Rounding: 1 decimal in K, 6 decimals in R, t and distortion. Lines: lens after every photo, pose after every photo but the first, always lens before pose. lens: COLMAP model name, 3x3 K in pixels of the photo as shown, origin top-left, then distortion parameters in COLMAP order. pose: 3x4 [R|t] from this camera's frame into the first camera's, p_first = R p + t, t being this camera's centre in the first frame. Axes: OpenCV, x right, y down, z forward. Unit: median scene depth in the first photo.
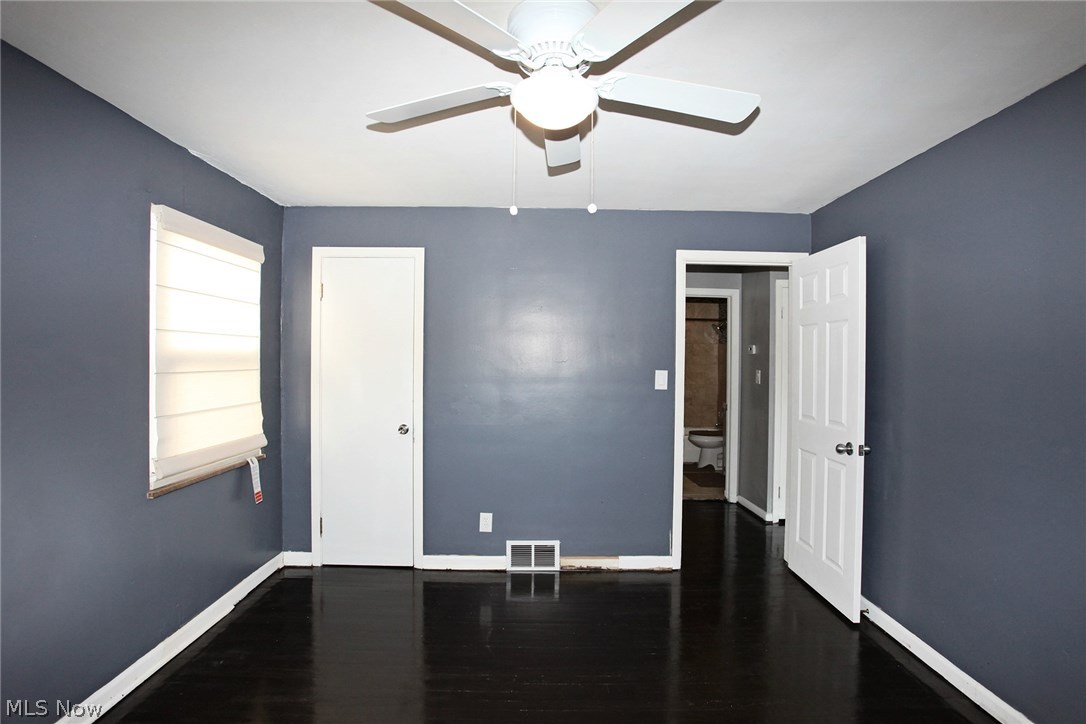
lens RADIAL K [[529.9, 0, 542.1], [0, 529.9, 362.9], [0, 0, 1]] dist [-0.079812, 0.037593]
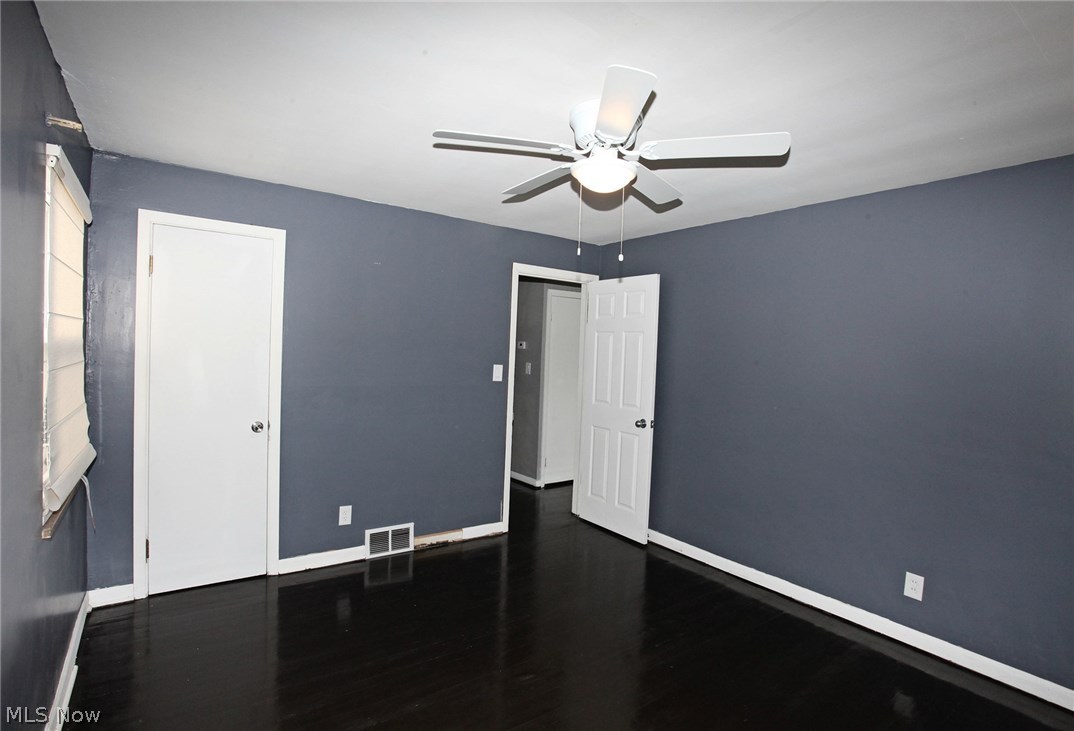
lens RADIAL K [[536.9, 0, 523.4], [0, 536.9, 366.6], [0, 0, 1]] dist [-0.077774, 0.041081]
pose [[0.825196, 0.006427, 0.564810, -0.399964], [-0.028315, 0.999149, 0.030001, -0.019135], [-0.564136, -0.040749, 0.824676, -0.009930]]
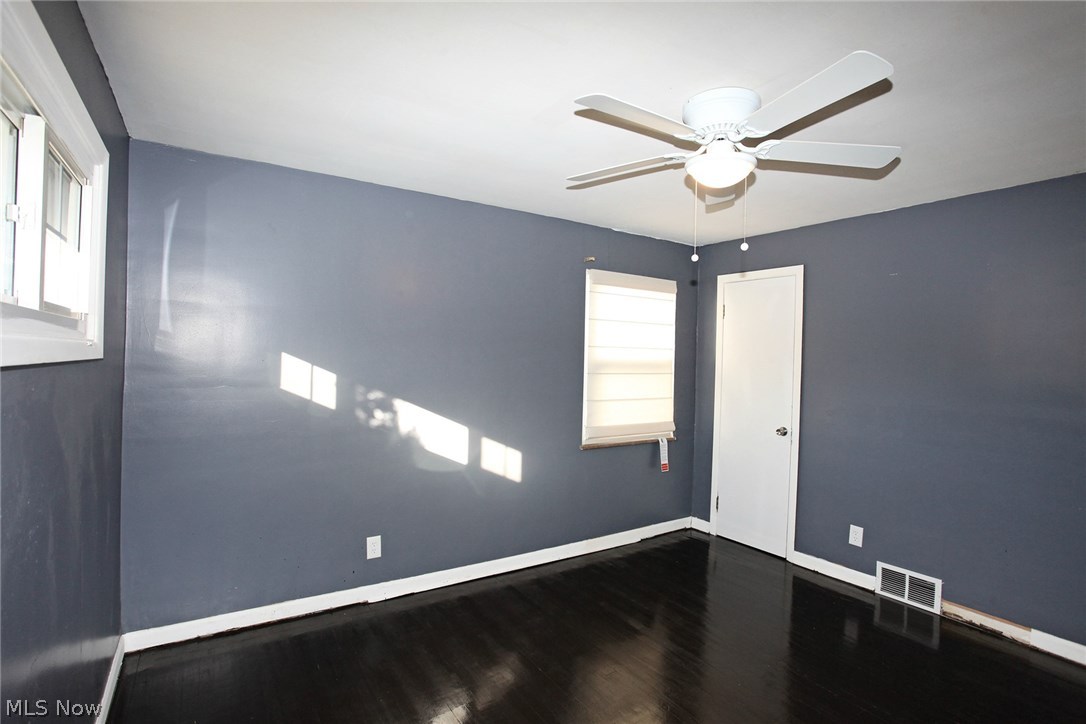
lens RADIAL K [[529.9, 0, 542.1], [0, 529.9, 362.9], [0, 0, 1]] dist [-0.079812, 0.037593]
pose [[0.545476, 0.014788, -0.837996, 0.376063], [-0.023126, 0.999729, 0.002589, -0.009294], [0.837807, 0.017968, 0.545671, -0.023292]]
